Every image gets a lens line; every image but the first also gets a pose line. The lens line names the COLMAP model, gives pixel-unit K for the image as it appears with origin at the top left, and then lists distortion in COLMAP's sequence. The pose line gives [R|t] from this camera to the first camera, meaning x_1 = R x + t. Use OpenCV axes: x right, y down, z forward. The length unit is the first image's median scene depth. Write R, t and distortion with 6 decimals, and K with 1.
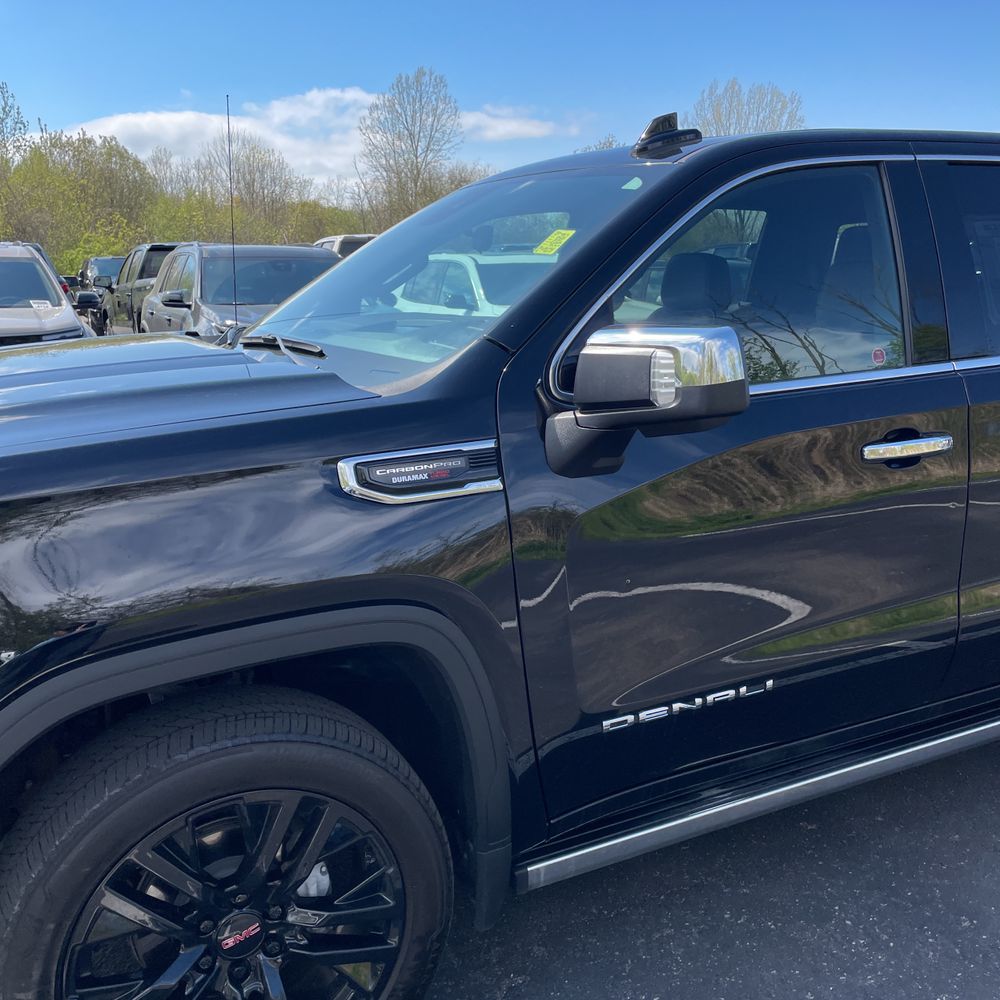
lens RADIAL K [[1013.6, 0, 494.5], [0, 1013.6, 499.3], [0, 0, 1]] dist [0.020677, 0.000000]
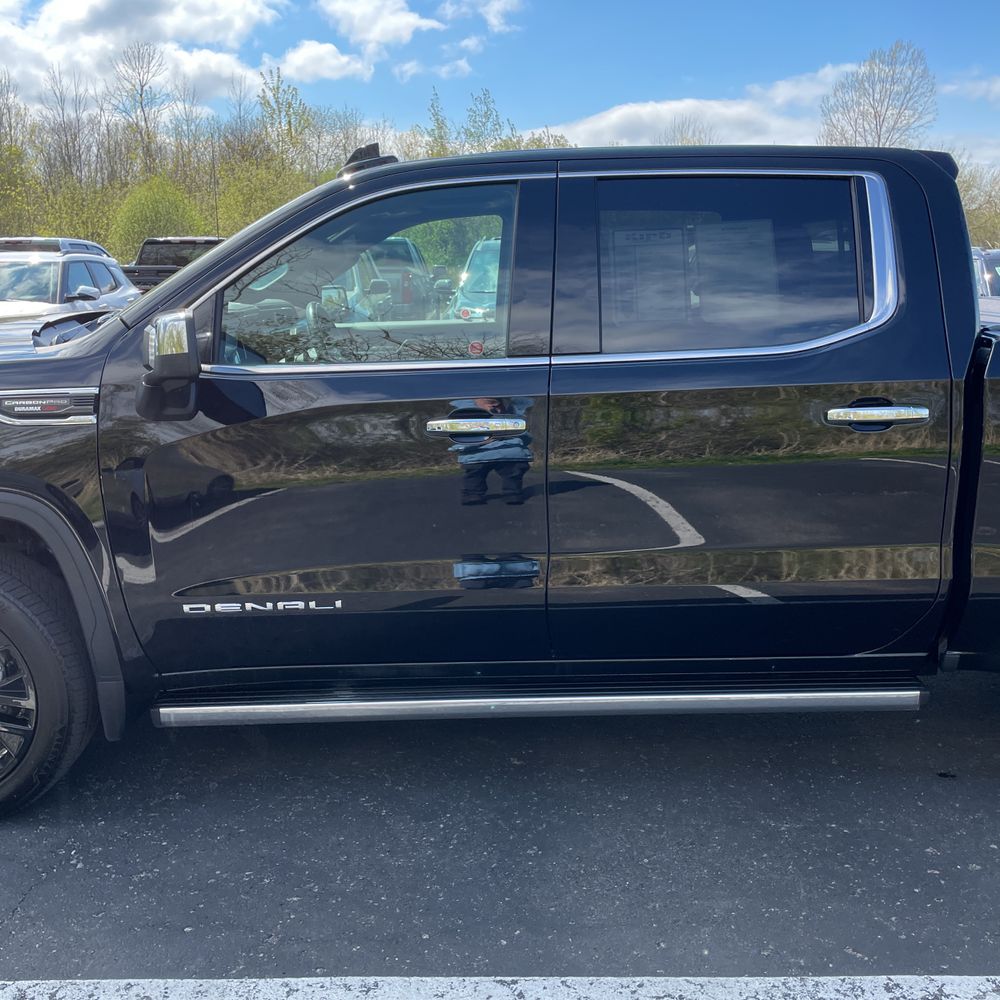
lens RADIAL K [[1013.6, 0, 507.7], [0, 1013.6, 503.6], [0, 0, 1]] dist [0.020677, 0.000000]
pose [[0.899640, 0.107742, -0.423132, 0.905416], [-0.099684, 0.994166, 0.041202, -0.011091], [0.425102, 0.005113, 0.905131, -0.030766]]
